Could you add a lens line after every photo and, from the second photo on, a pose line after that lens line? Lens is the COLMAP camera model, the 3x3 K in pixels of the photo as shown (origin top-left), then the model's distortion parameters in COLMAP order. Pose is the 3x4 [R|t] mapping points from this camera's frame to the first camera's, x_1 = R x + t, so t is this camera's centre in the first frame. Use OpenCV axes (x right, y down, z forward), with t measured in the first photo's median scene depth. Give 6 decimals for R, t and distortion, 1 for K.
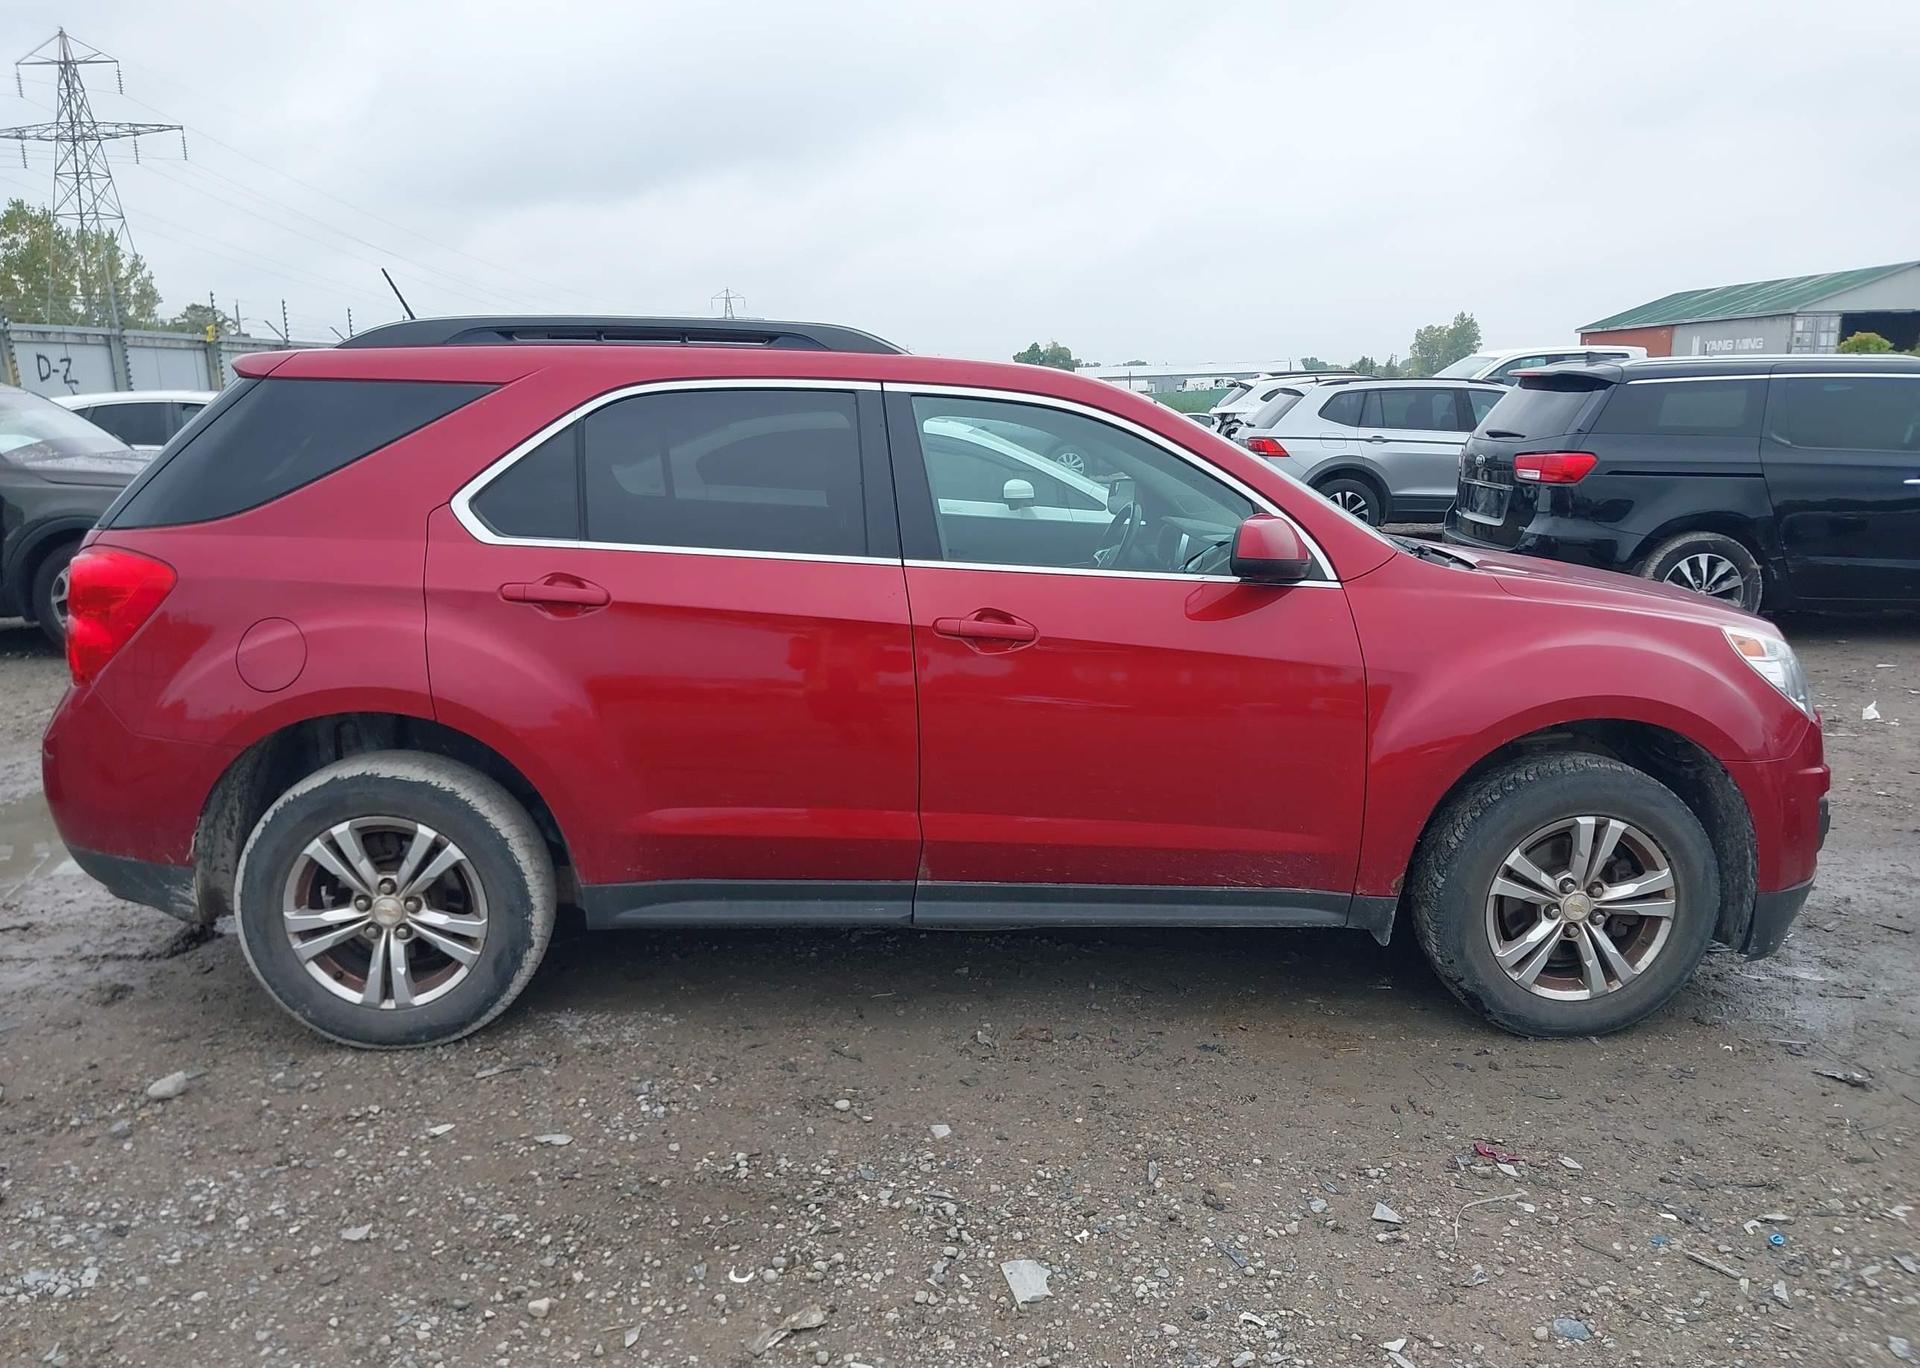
lens RADIAL K [[1526.8, 0, 960.0], [0, 1526.8, 684.0], [0, 0, 1]] dist [0.045337, -0.075114]
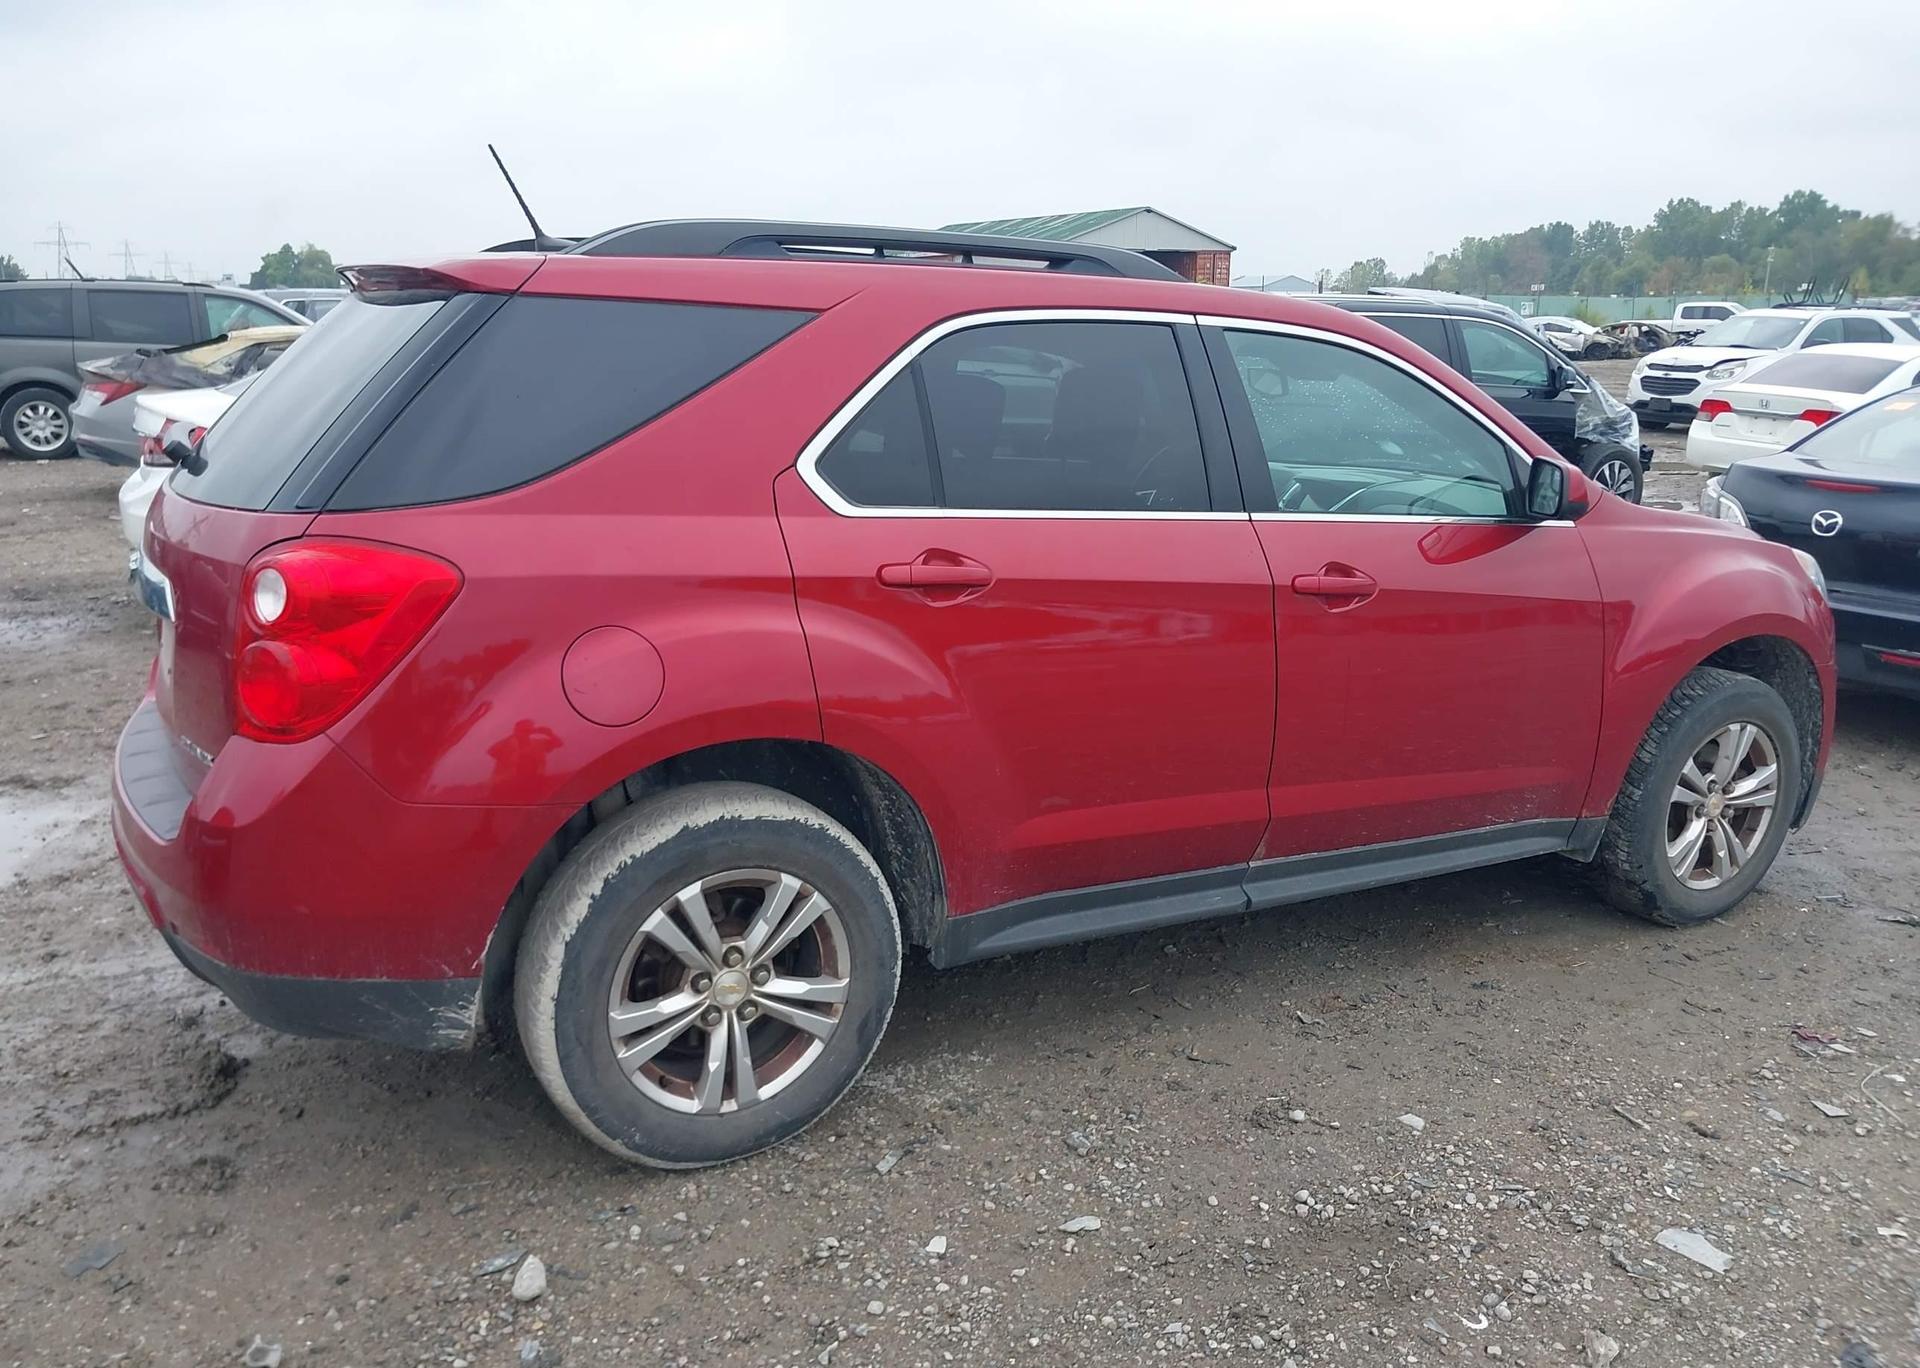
lens RADIAL K [[1537.2, 0, 932.4], [0, 1537.2, 676.9], [0, 0, 1]] dist [0.010456, -0.011277]
pose [[0.894114, -0.079805, 0.440671, -0.606455], [0.058536, 0.996378, 0.061673, -0.051511], [-0.443996, -0.029347, 0.895548, 0.257793]]
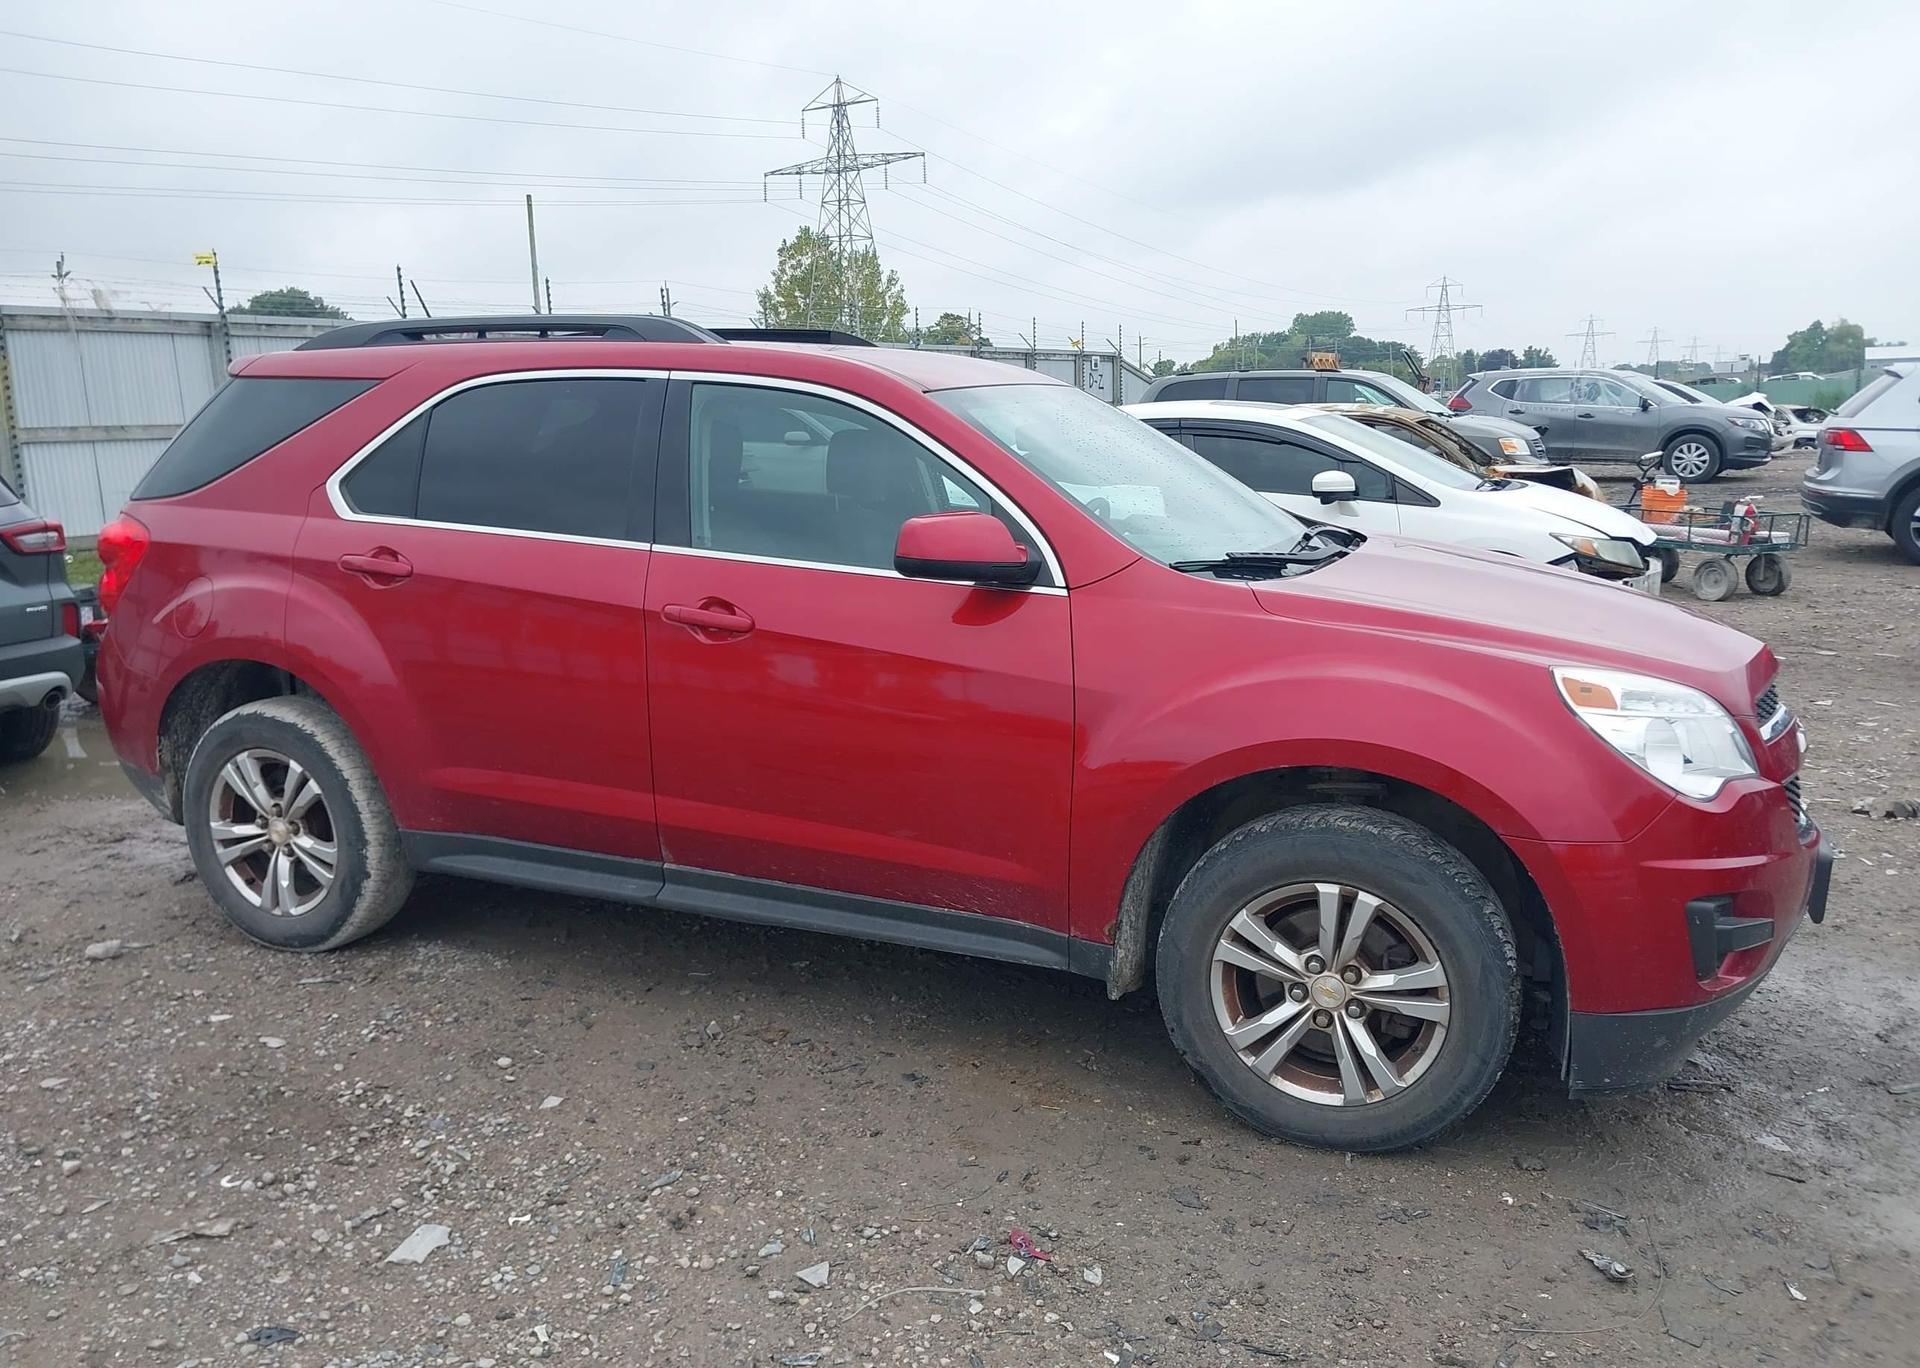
lens RADIAL K [[1537.2, 0, 932.4], [0, 1537.2, 676.9], [0, 0, 1]] dist [0.010456, -0.011277]
pose [[0.894834, 0.069630, -0.440936, 0.576946], [-0.070004, 0.997427, 0.015442, -0.022380], [0.440876, 0.017049, 0.897406, 0.162965]]
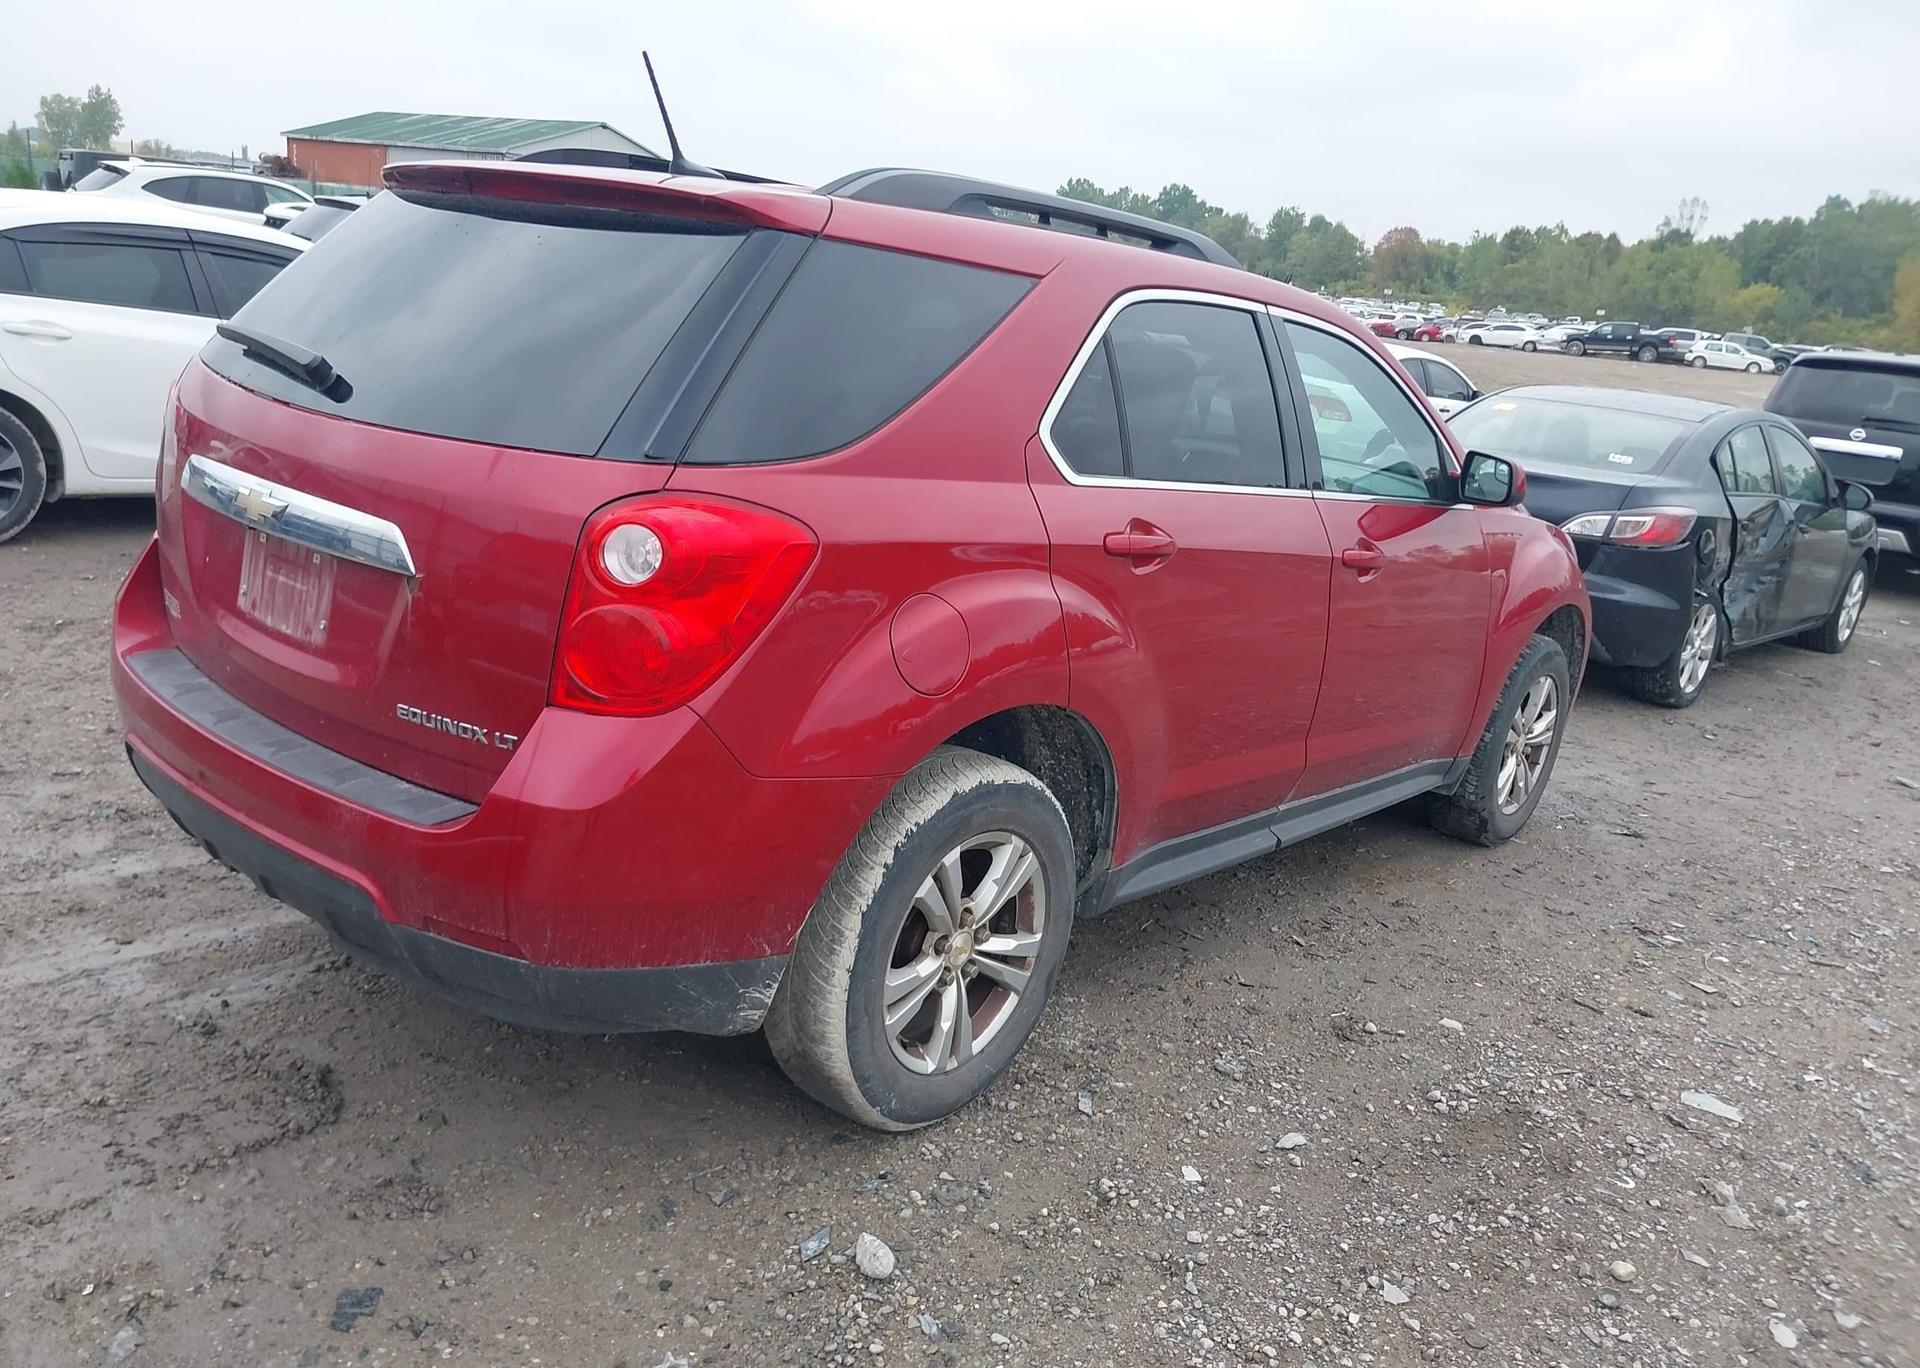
lens RADIAL K [[1526.8, 0, 960.0], [0, 1526.8, 684.0], [0, 0, 1]] dist [0.045337, -0.075114]
pose [[0.672747, -0.103345, 0.732620, -0.924983], [0.015722, 0.991970, 0.125493, -0.084966], [-0.739706, -0.072907, 0.668969, 0.480452]]
